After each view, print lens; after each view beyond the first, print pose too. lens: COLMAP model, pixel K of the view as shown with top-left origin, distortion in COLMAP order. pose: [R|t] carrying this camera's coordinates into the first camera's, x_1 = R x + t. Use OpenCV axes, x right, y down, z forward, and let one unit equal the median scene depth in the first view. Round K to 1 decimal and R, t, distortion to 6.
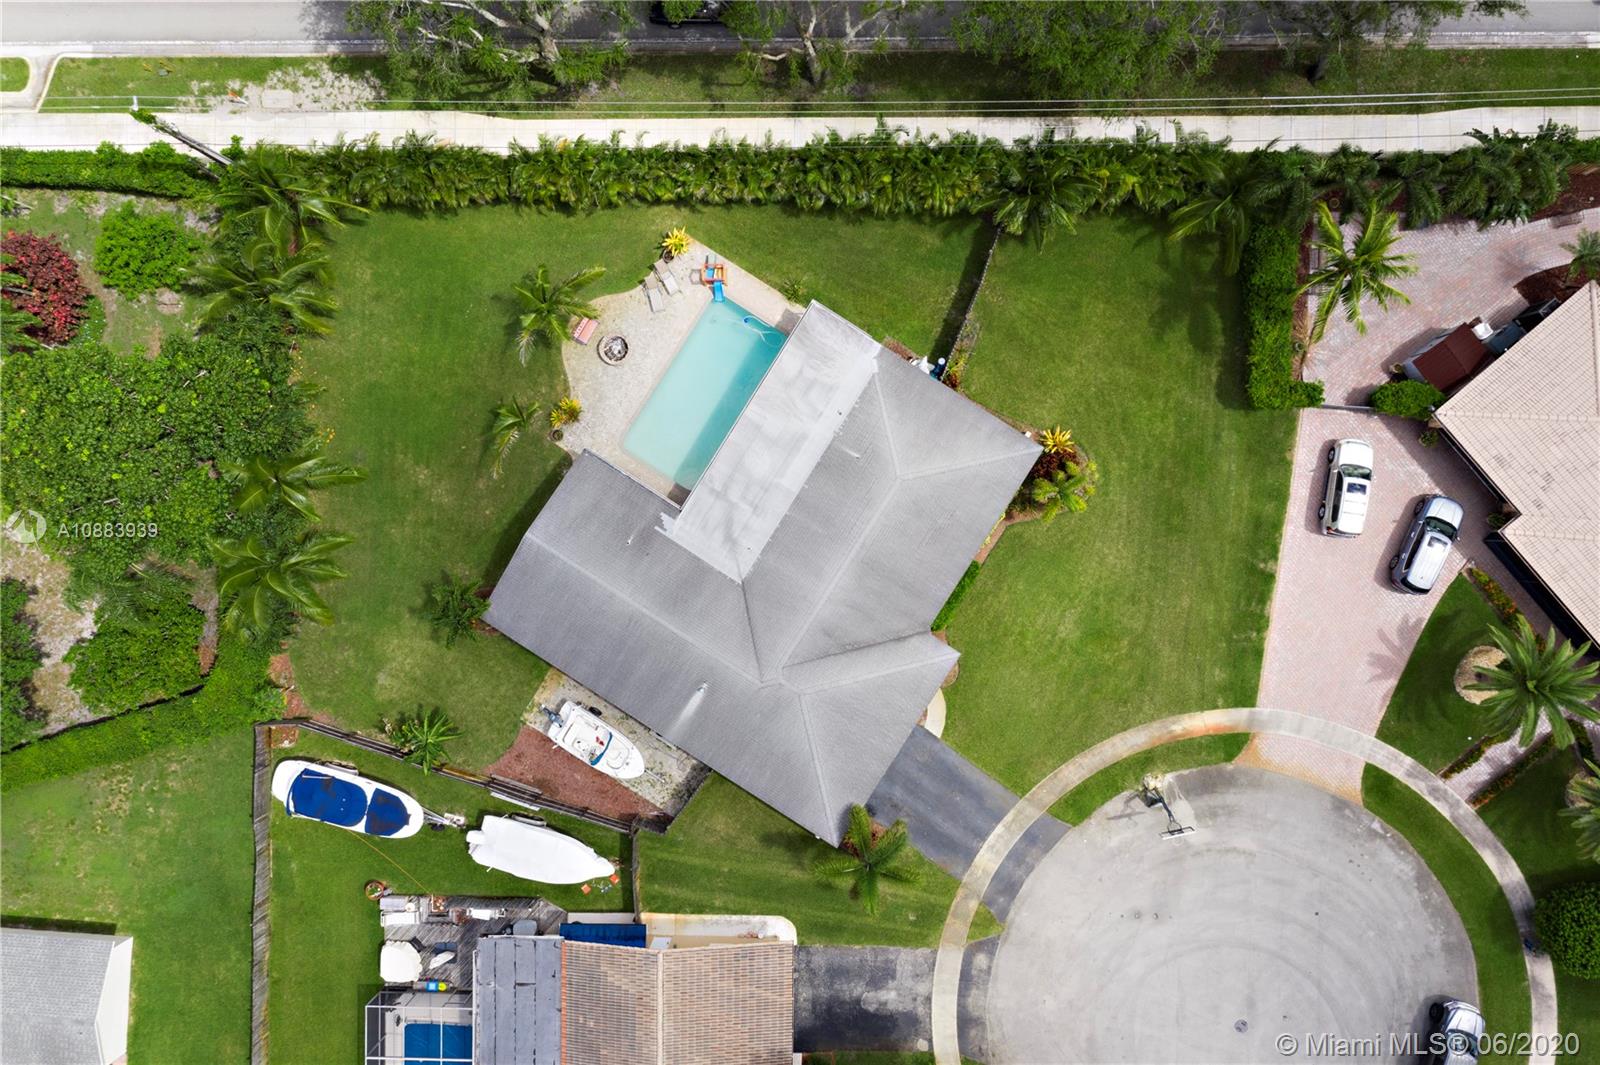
lens RADIAL K [[1284.0, 0, 800.0], [0, 1284.0, 532.5], [0, 0, 1]] dist [-0.005152, -0.000955]
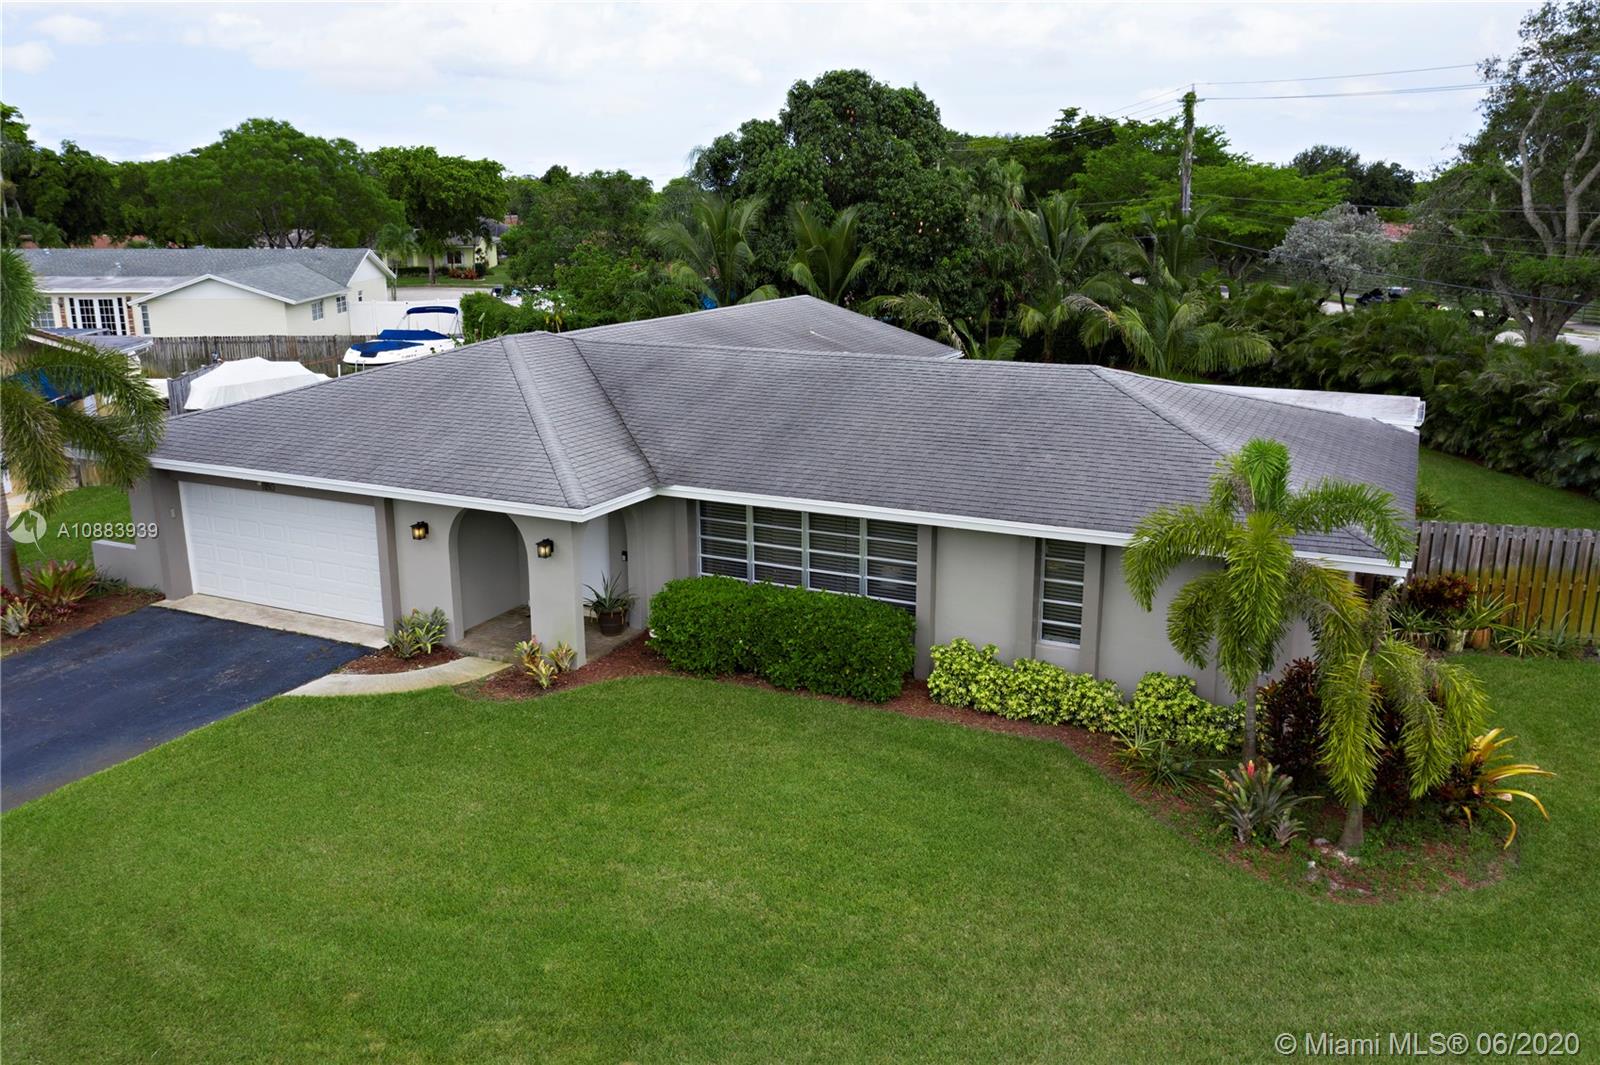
lens RADIAL K [[1269.2, 0, 800.0], [0, 1269.2, 532.5], [0, 0, 1]] dist [0.009325, 0.002661]
pose [[0.108351, 0.271726, -0.956256, 0.393037], [-0.994106, 0.026170, -0.105203, 0.072755], [-0.003562, 0.962019, 0.272960, 0.896024]]
